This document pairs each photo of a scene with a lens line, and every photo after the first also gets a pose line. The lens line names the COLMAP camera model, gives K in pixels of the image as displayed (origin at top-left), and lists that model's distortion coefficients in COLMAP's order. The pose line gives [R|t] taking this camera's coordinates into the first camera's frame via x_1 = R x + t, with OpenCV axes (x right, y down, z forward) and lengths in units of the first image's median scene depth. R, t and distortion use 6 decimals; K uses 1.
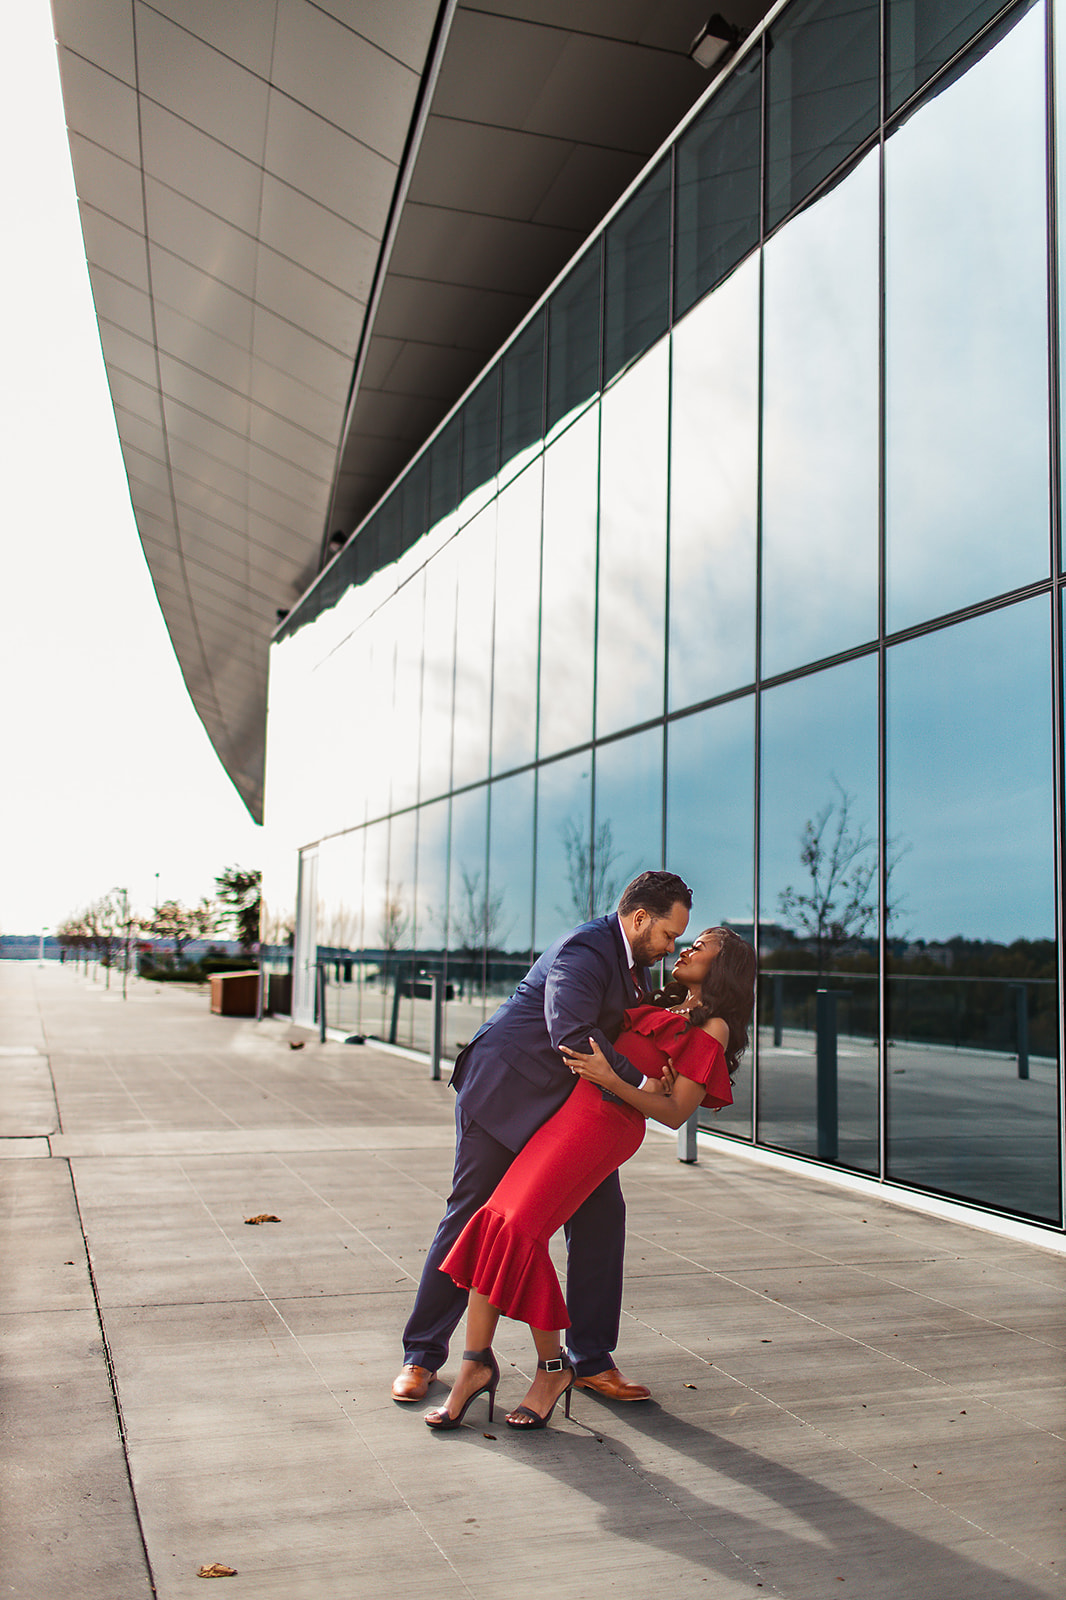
lens RADIAL K [[1543.0, 0, 533.0], [0, 1543.0, 800.0], [0, 0, 1]] dist [0.016444, -0.006446]
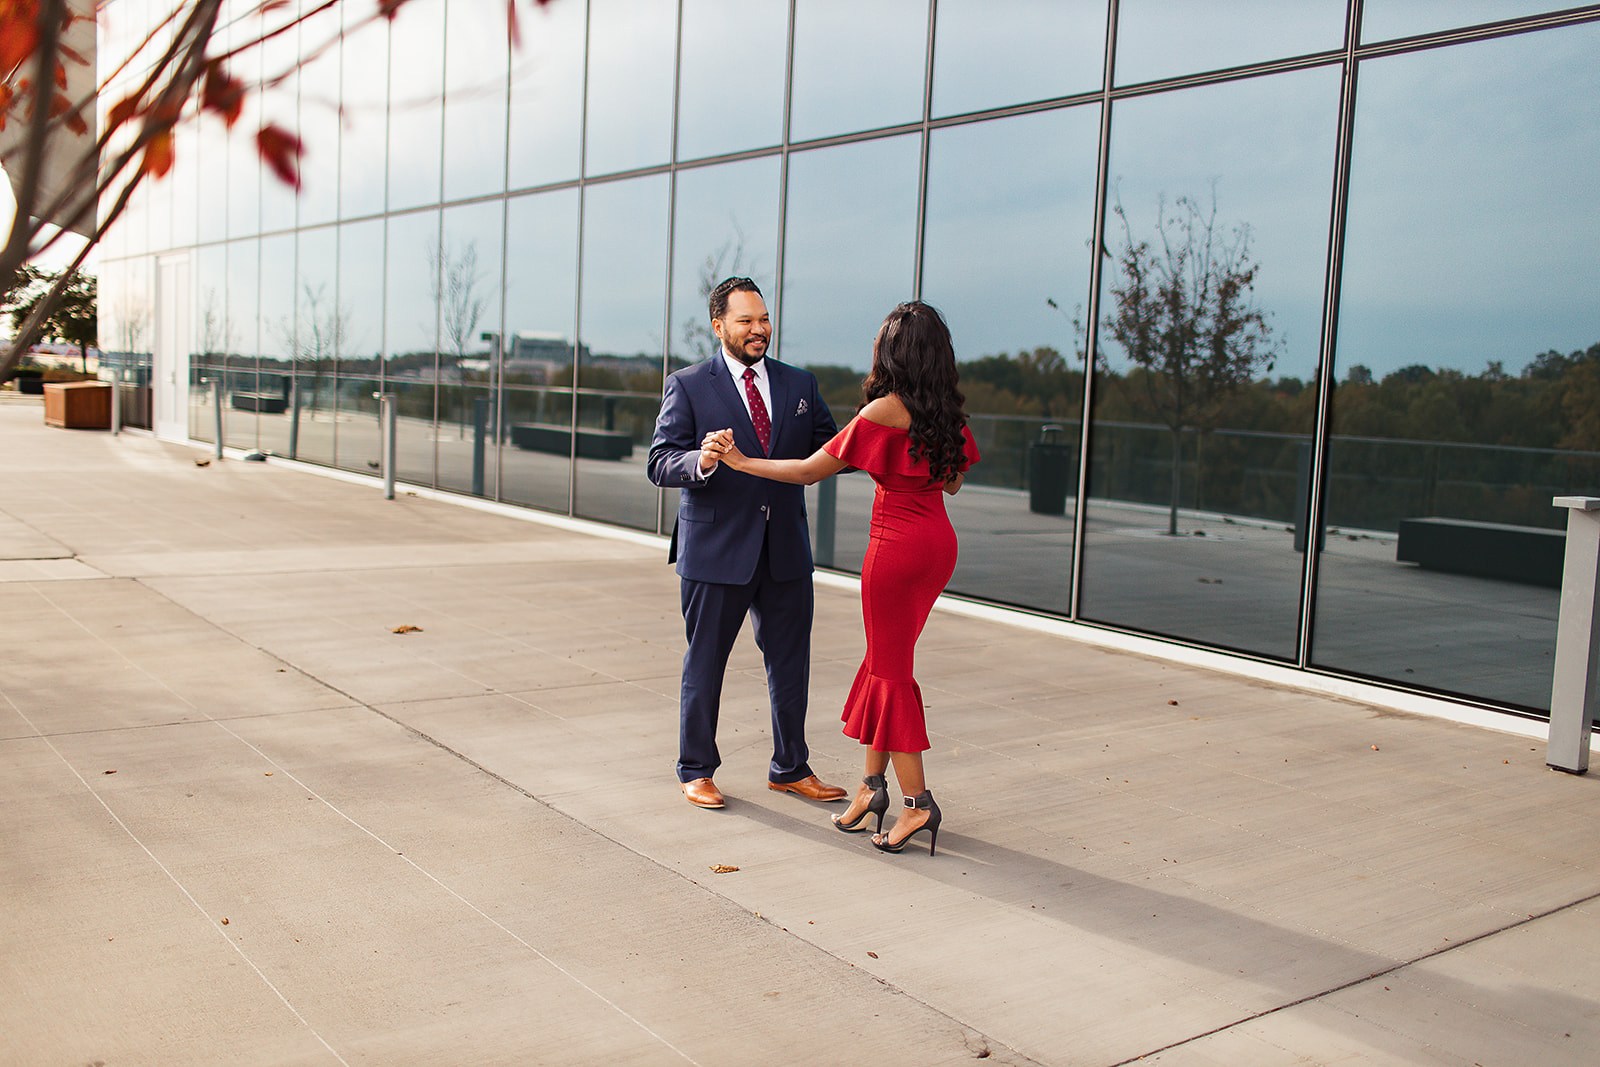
lens RADIAL K [[1543.0, 0, 800.0], [0, 1543.0, 533.5], [0, 0, 1]] dist [0.016444, -0.006446]
pose [[0.951189, -0.007529, 0.308517, -0.095808], [-0.055719, 0.979084, 0.195680, -0.011019], [-0.303537, -0.203318, 0.930874, -0.039823]]
